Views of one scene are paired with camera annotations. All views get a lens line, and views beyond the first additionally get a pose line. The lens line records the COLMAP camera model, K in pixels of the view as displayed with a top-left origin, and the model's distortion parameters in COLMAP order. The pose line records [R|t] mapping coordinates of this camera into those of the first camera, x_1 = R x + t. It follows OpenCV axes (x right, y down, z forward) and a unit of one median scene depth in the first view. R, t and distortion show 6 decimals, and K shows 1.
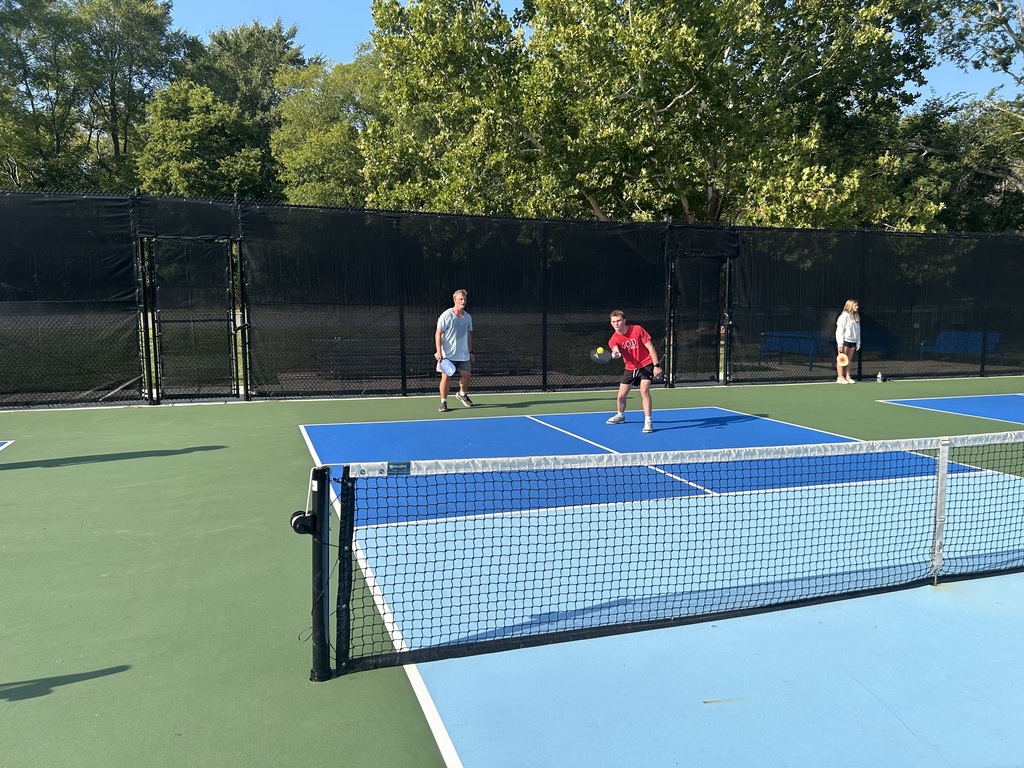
lens RADIAL K [[792.1, 0, 507.0], [0, 792.1, 387.4], [0, 0, 1]] dist [0.046516, -0.050755]
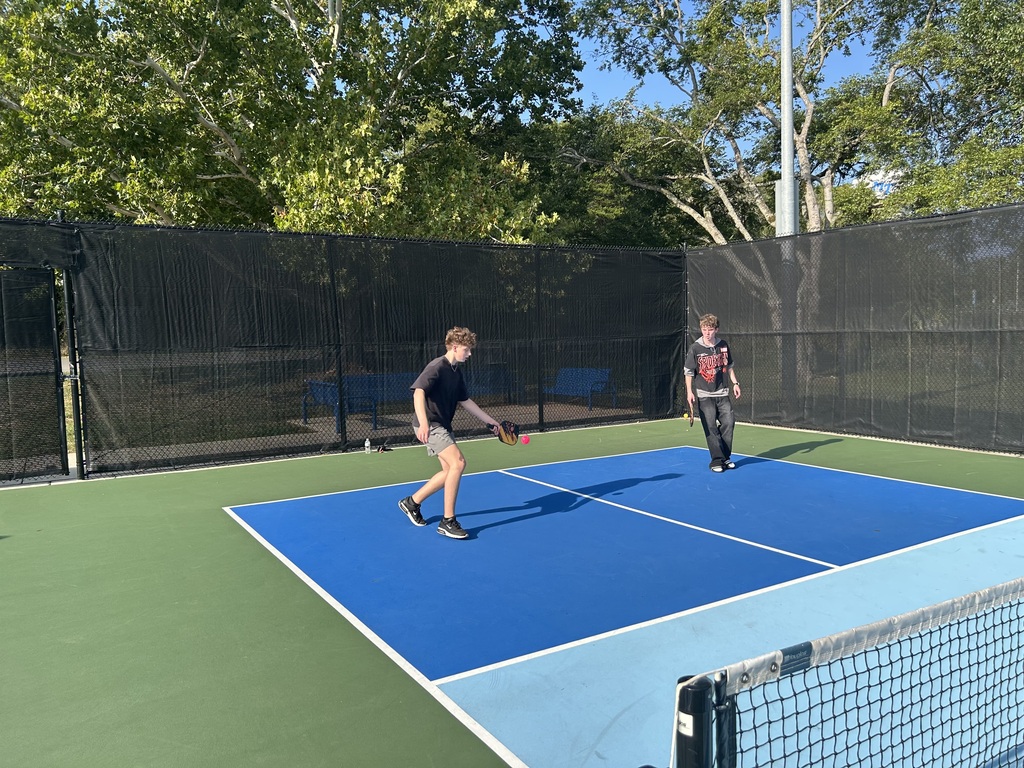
lens RADIAL K [[792.1, 0, 514.0], [0, 792.1, 384.0], [0, 0, 1]] dist [0.046516, -0.050755]
pose [[0.975990, -0.037915, 0.214490, 0.341616], [0.046983, 0.998198, -0.037334, -0.026007], [-0.212688, 0.046515, 0.976012, 0.226362]]
